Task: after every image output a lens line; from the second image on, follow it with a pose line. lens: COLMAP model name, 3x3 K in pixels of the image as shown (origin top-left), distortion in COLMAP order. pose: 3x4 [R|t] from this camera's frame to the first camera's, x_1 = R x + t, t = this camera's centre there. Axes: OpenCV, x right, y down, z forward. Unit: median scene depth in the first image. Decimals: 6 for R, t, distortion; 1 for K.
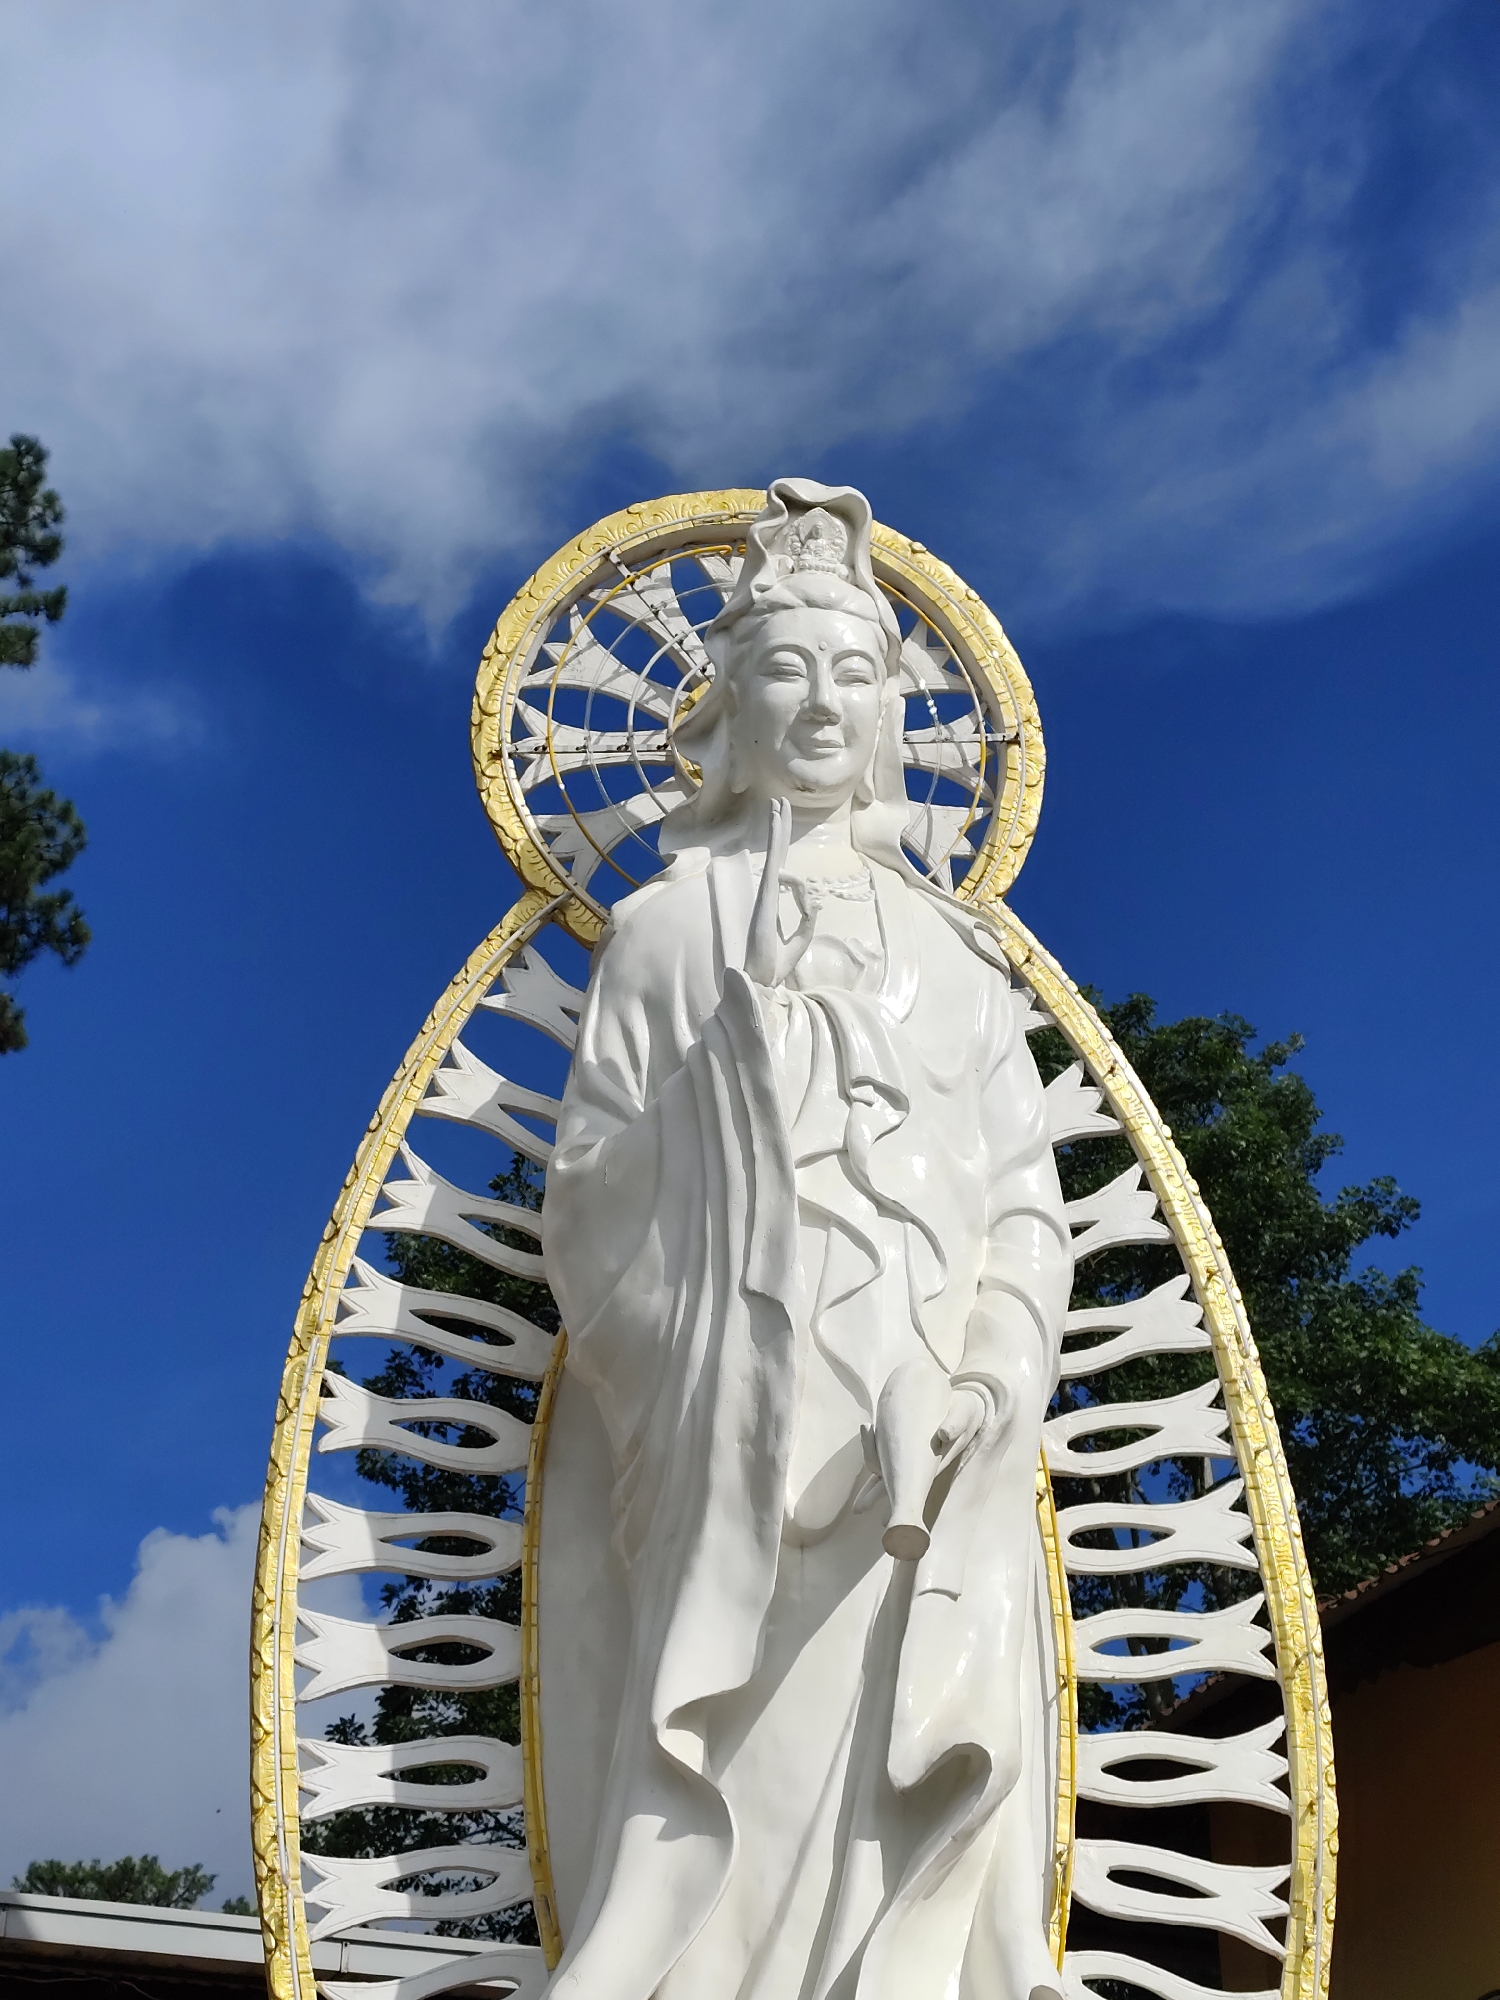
lens RADIAL K [[3813.7, 0, 739.7], [0, 3813.7, 1051.9], [0, 0, 1]] dist [0.263795, -1.280801]
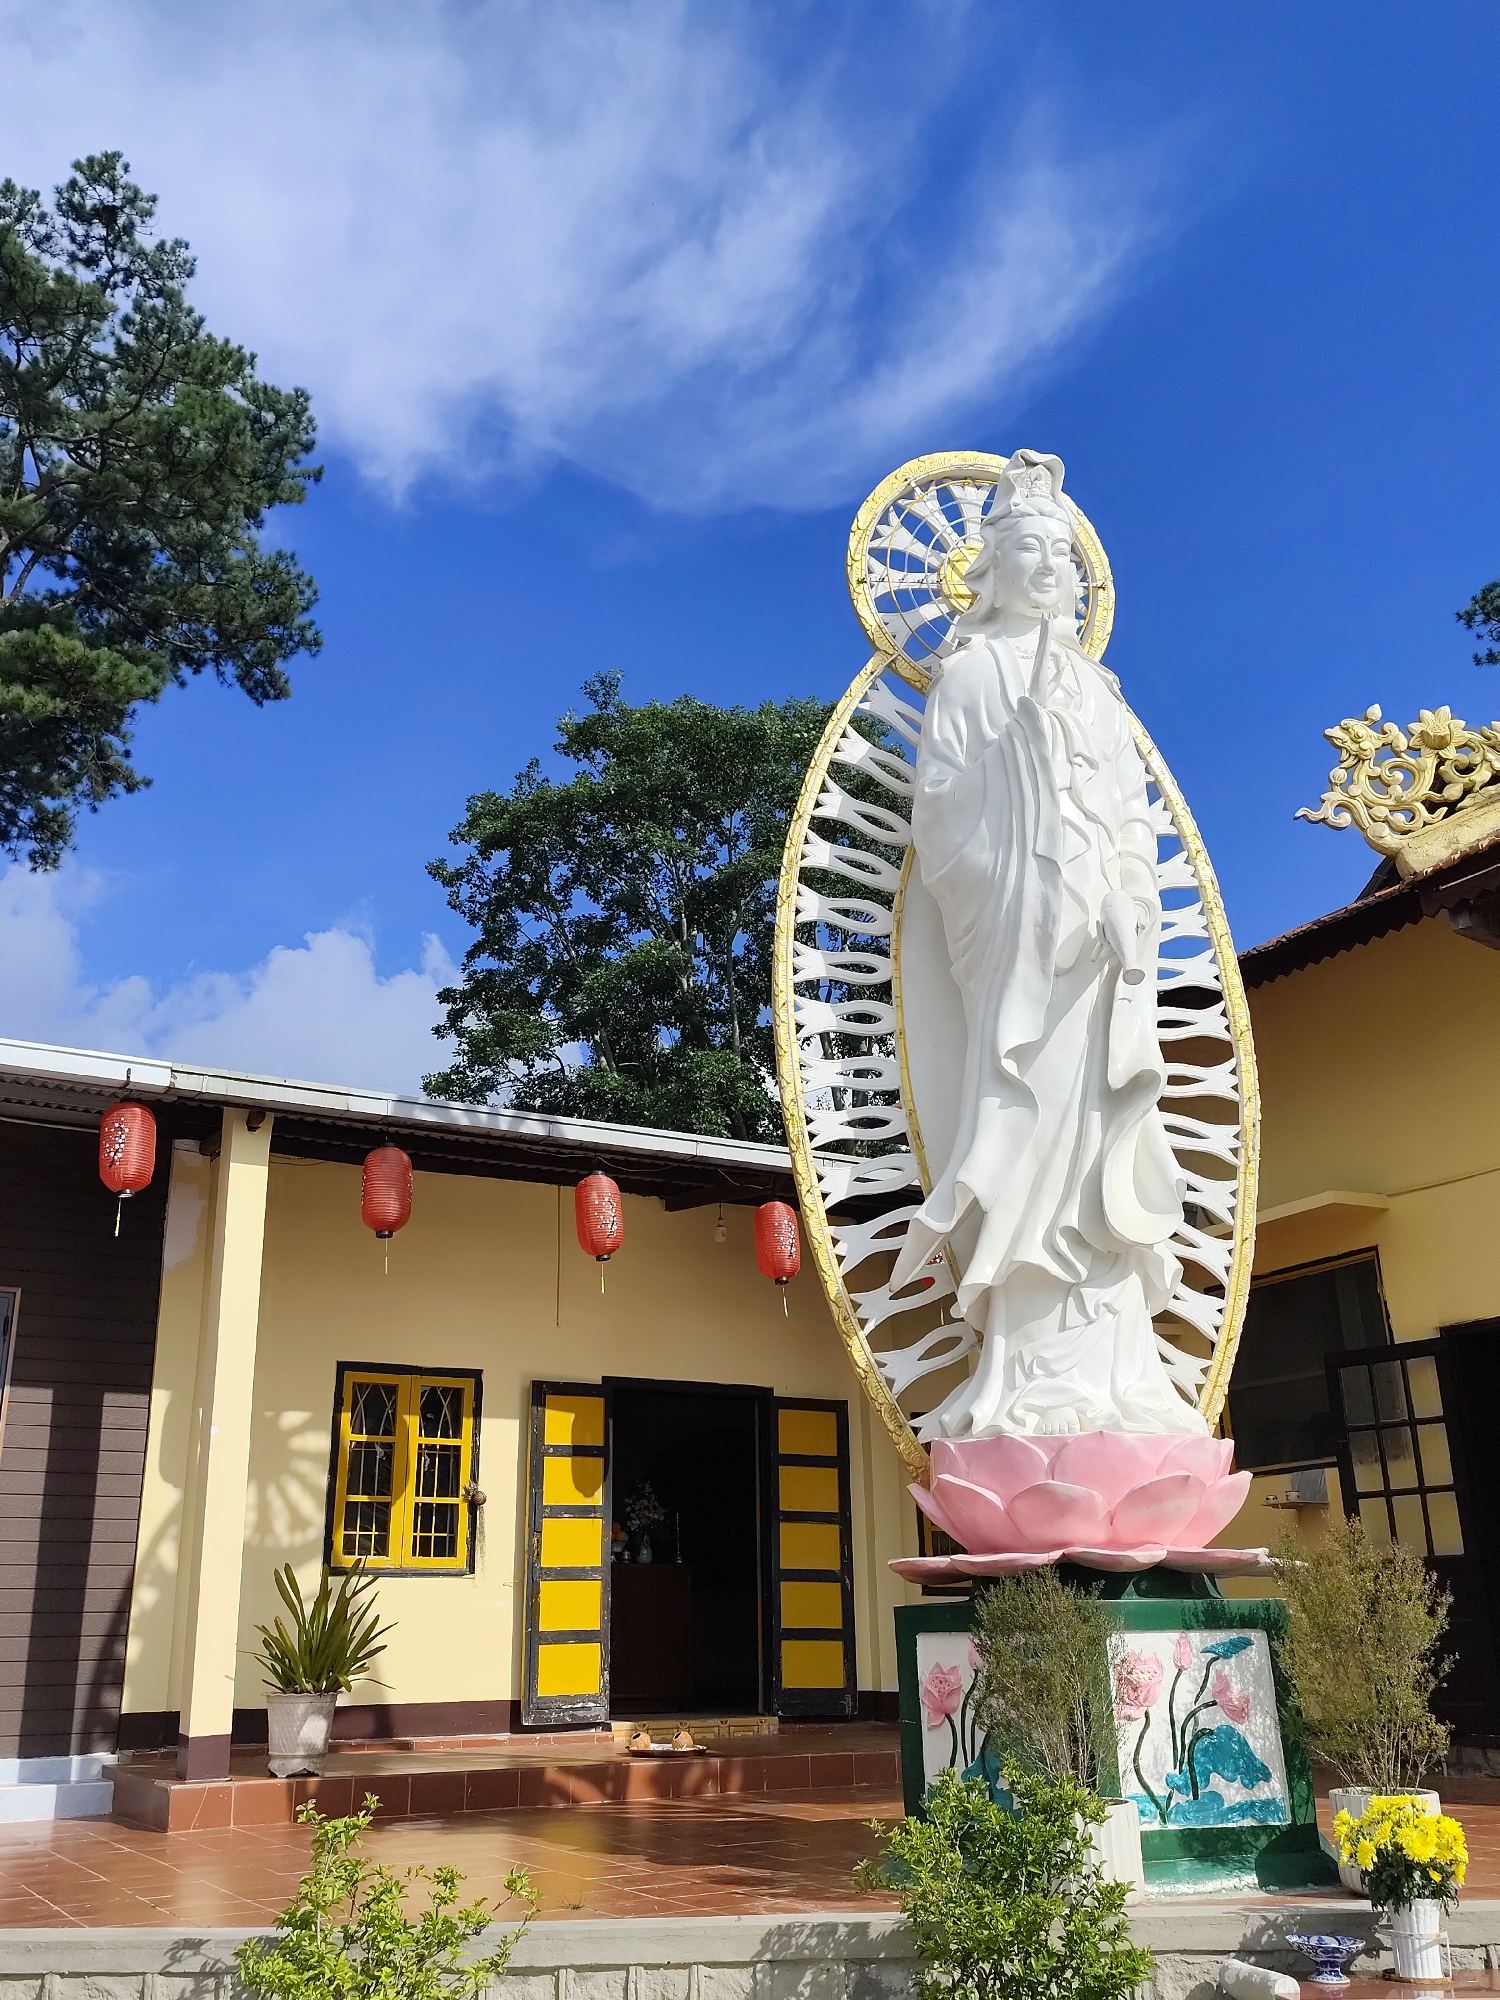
lens RADIAL K [[1793.3, 0, 750.0], [0, 1793.3, 1000.0], [0, 0, 1]] dist [0.128699, -0.248384]
pose [[0.993816, 0.030877, 0.106662, -0.232283], [-0.046863, 0.987455, 0.150788, -0.000111], [-0.100668, -0.154854, 0.982795, 0.031709]]
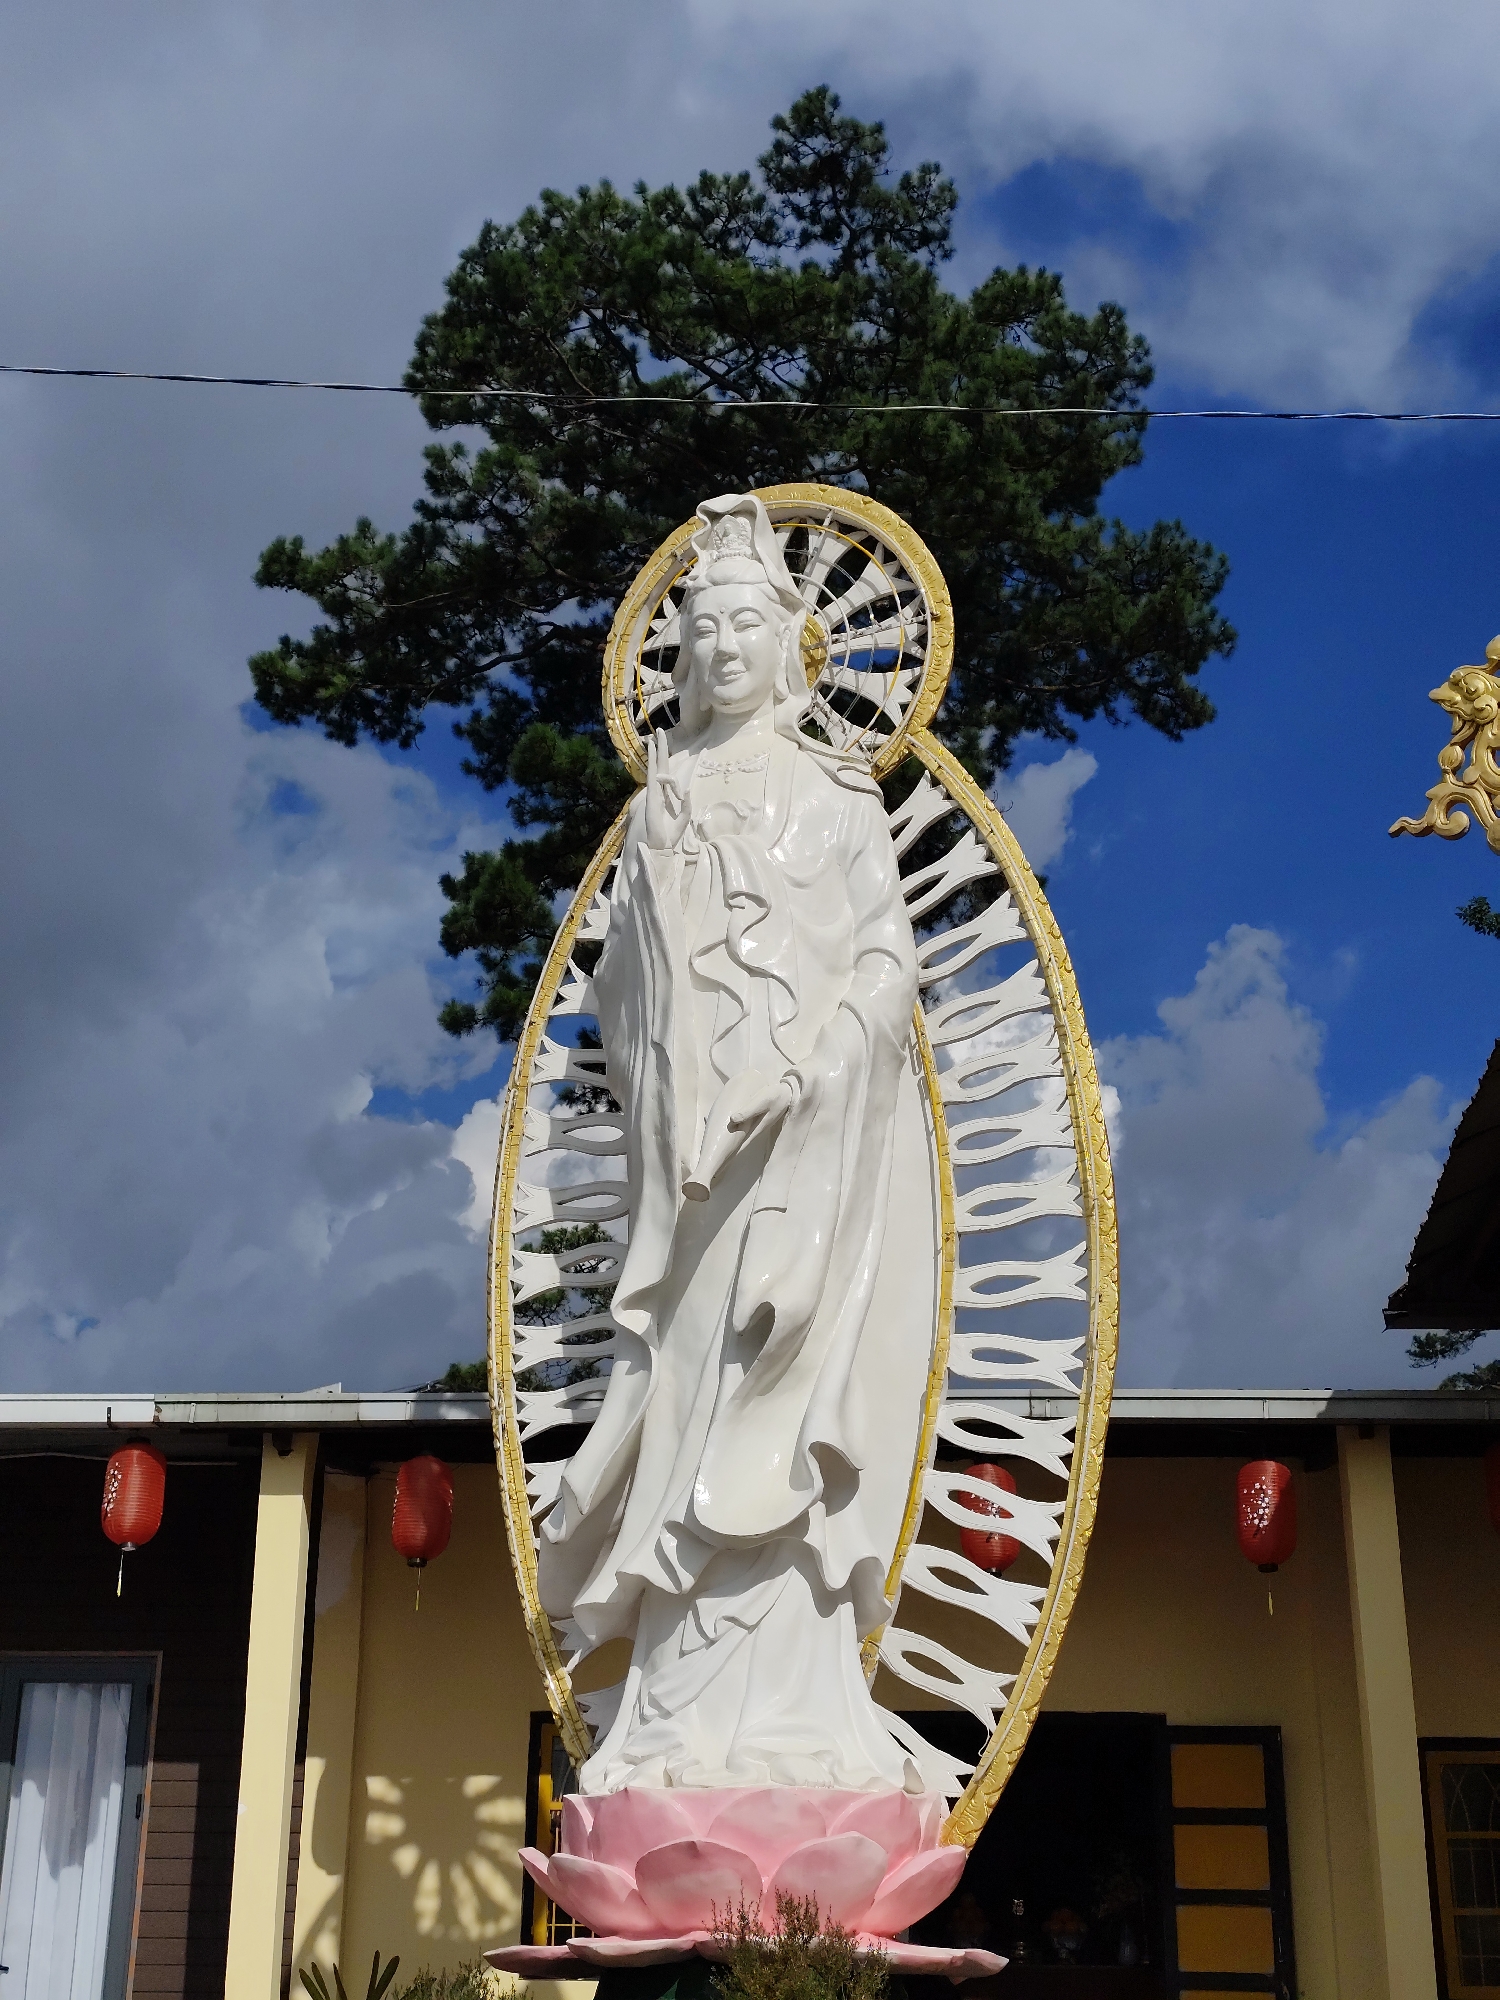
lens RADIAL K [[2698.8, 0, 747.7], [0, 2698.8, 1036.7], [0, 0, 1]] dist [0.255046, -0.912685]
pose [[0.888245, -0.149176, -0.434474, 0.492587], [0.203454, 0.975734, 0.080927, -0.023425], [0.411859, -0.160279, 0.897041, -0.024577]]
